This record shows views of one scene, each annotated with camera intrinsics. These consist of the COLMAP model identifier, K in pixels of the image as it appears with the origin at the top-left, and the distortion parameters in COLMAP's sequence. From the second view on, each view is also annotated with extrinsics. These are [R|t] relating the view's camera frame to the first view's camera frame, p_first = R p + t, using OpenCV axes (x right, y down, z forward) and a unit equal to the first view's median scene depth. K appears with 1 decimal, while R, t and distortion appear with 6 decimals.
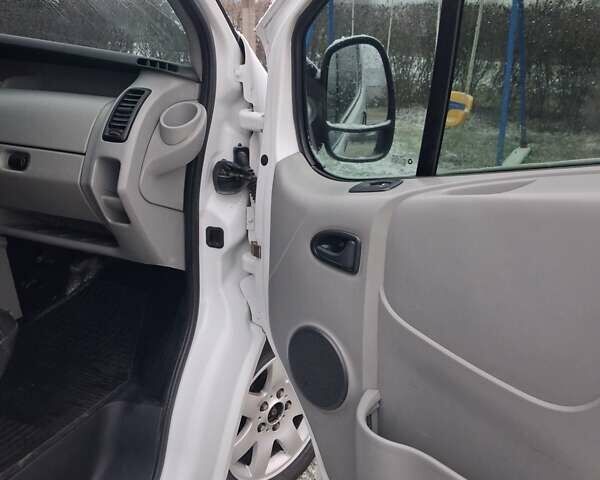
lens RADIAL K [[626.2, 0, 311.9], [0, 626.2, 231.0], [0, 0, 1]] dist [0.095713, -0.288083]
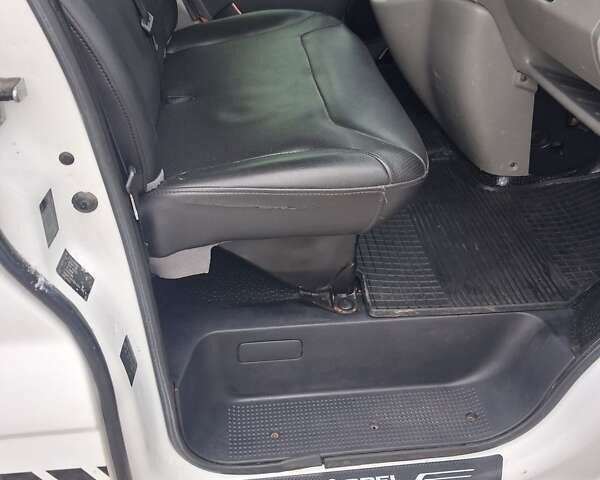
lens RADIAL K [[626.2, 0, 311.9], [0, 626.2, 231.0], [0, 0, 1]] dist [0.095713, -0.288083]
pose [[0.465251, 0.468392, -0.751099, 0.112949], [-0.277640, 0.882927, 0.378624, -0.053357], [0.840511, 0.032380, 0.540827, 0.315566]]
